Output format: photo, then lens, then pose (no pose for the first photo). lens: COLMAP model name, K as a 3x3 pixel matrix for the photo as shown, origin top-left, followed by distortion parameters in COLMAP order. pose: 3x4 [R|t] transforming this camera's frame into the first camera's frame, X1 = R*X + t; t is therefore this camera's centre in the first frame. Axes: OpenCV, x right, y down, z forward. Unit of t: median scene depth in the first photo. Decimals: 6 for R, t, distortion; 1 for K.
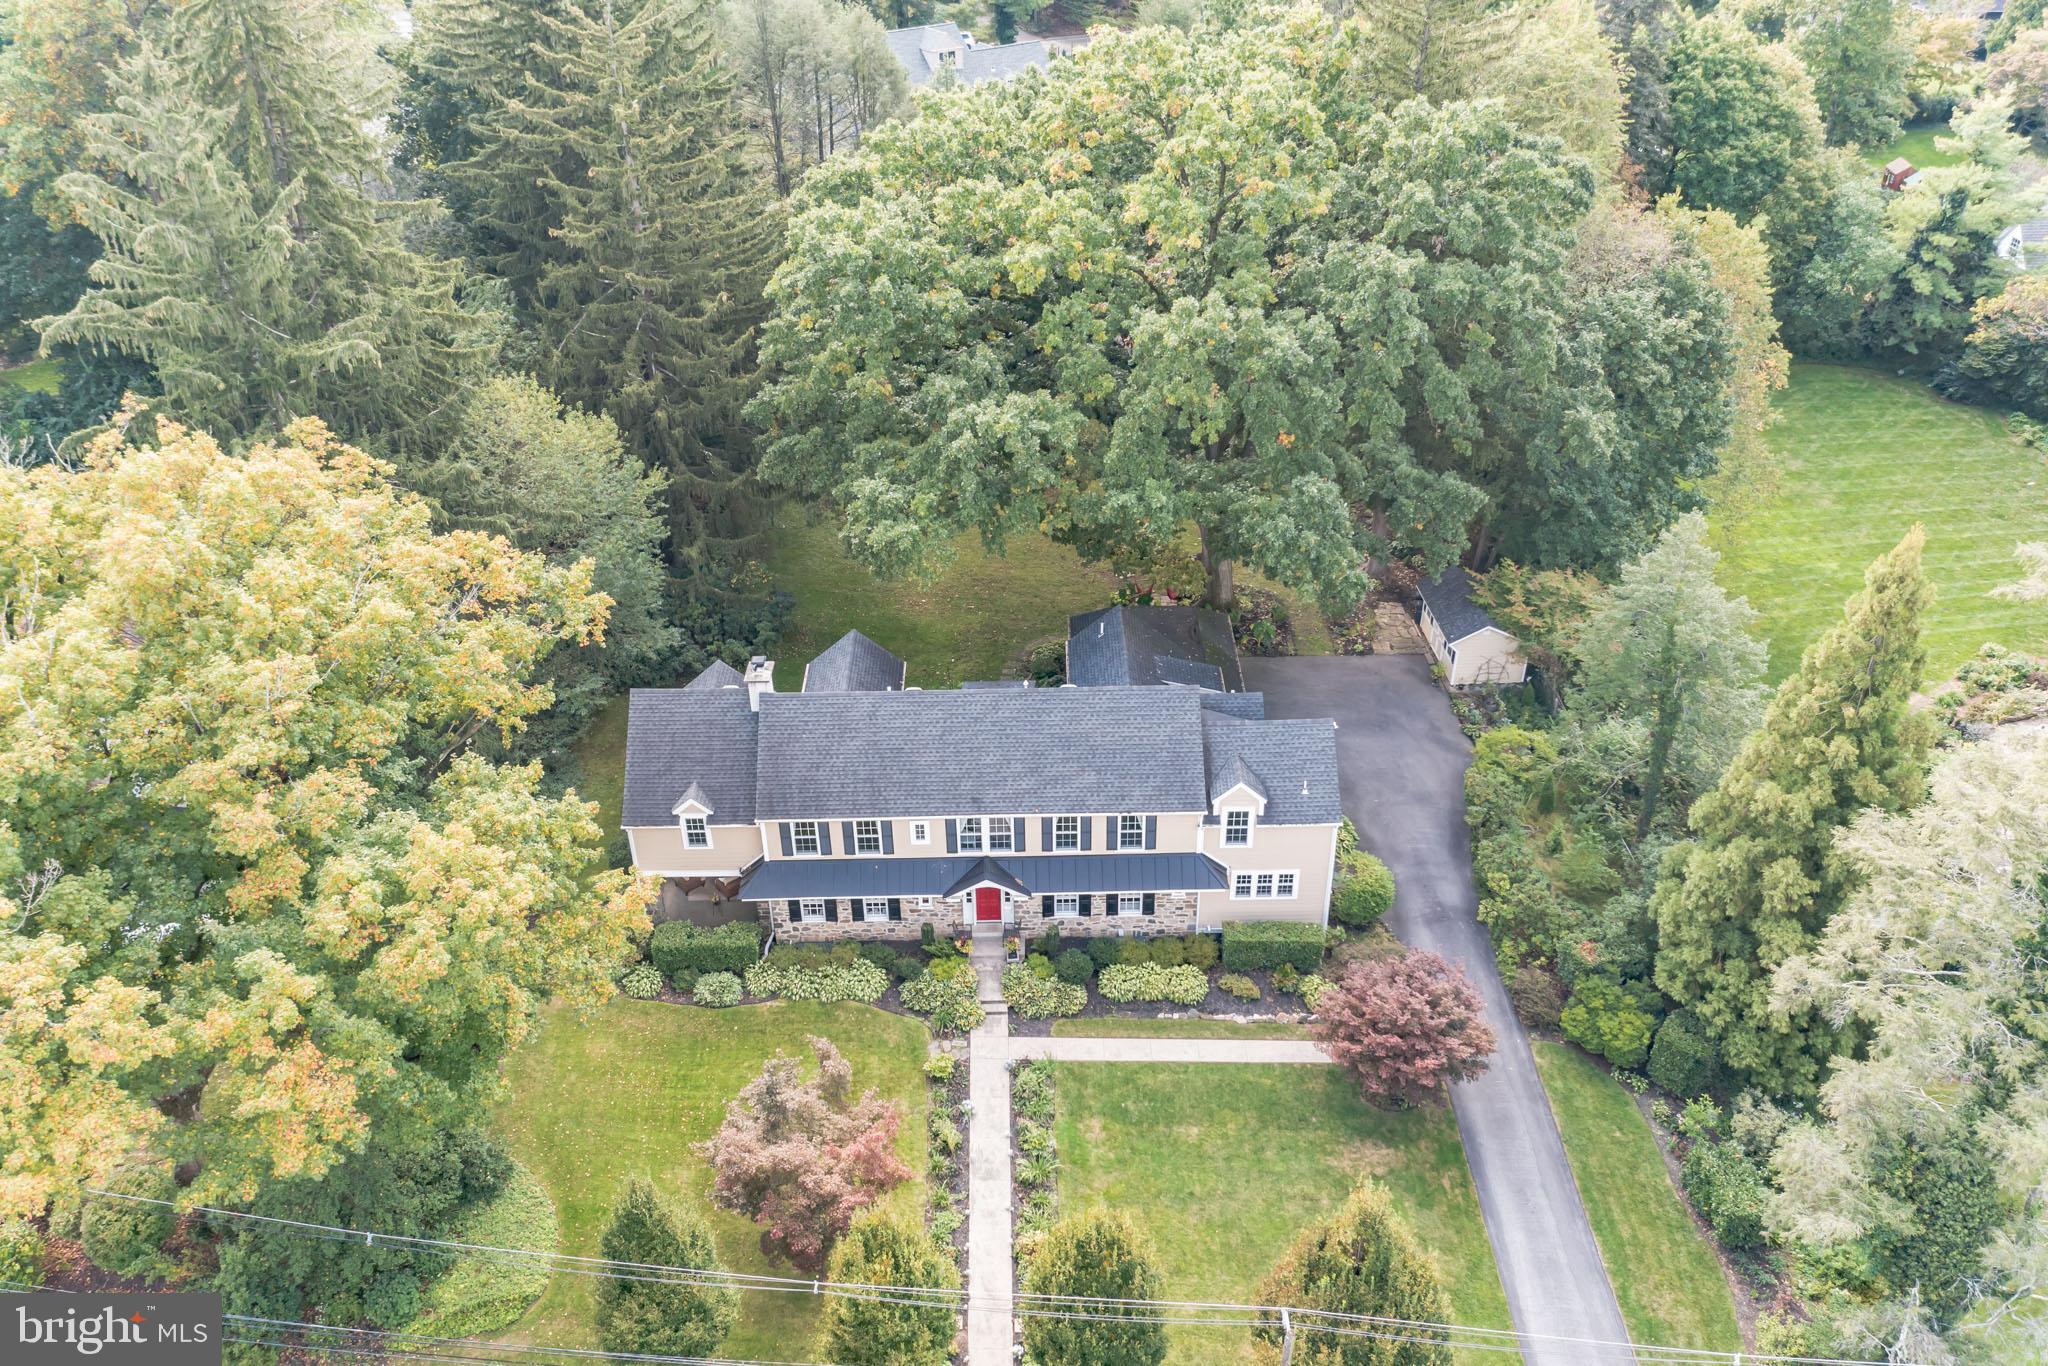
lens RADIAL K [[1615.4, 0, 1024.0], [0, 1615.4, 683.0], [0, 0, 1]] dist [-0.008214, -0.005409]
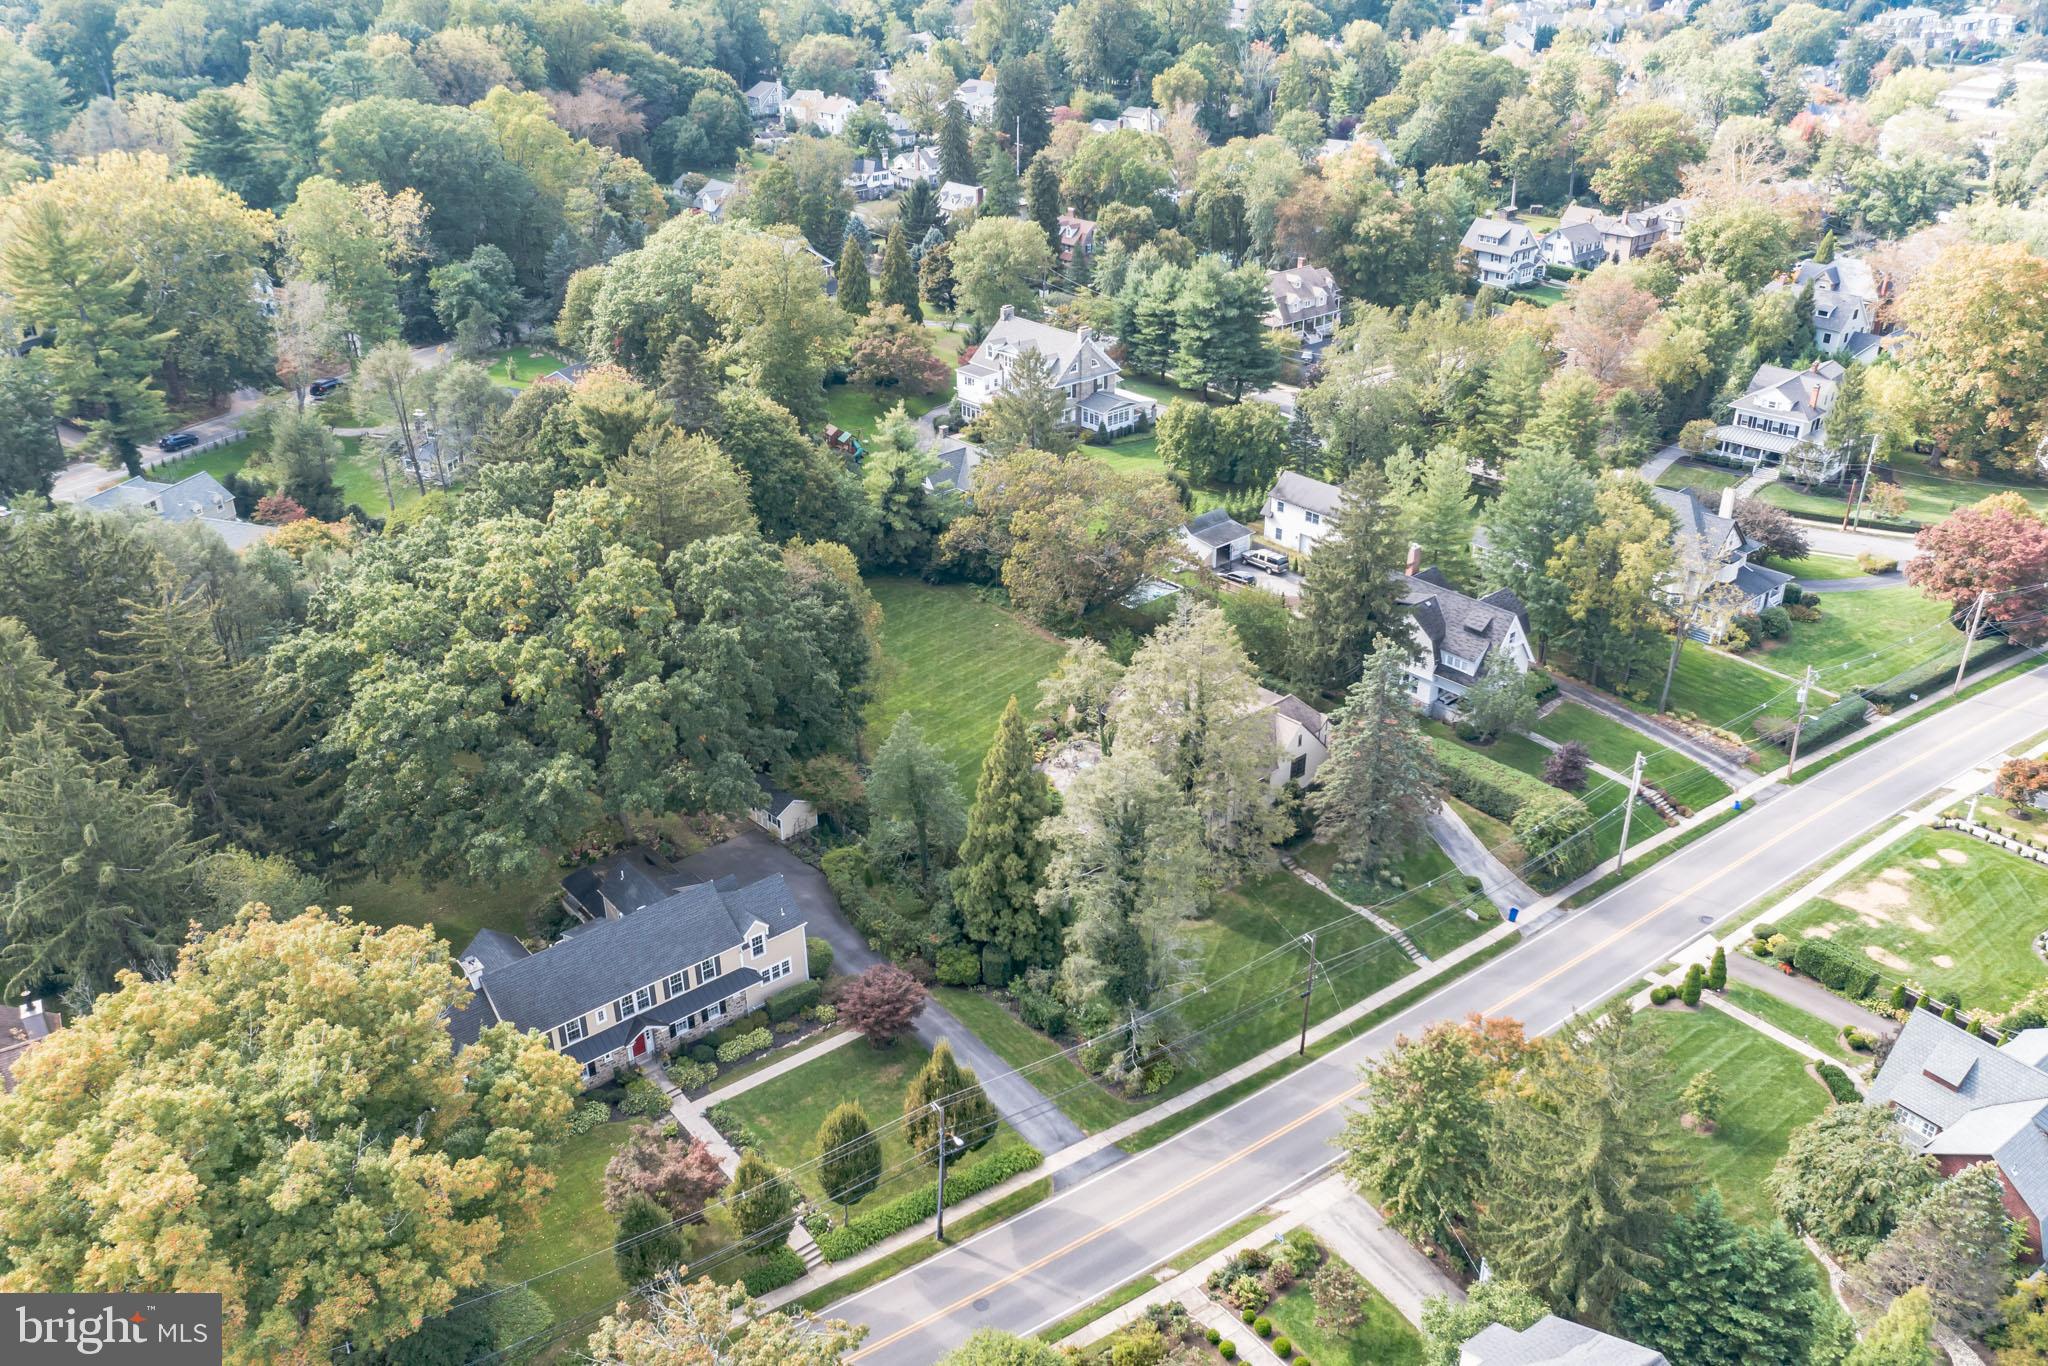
lens RADIAL K [[1615.4, 0, 1024.0], [0, 1615.4, 683.0], [0, 0, 1]] dist [-0.008214, -0.005409]
pose [[0.774357, -0.280387, 0.567234, -0.591506], [0.339754, 0.940514, 0.001088, -0.090775], [-0.533797, 0.191878, 0.823556, -0.731782]]
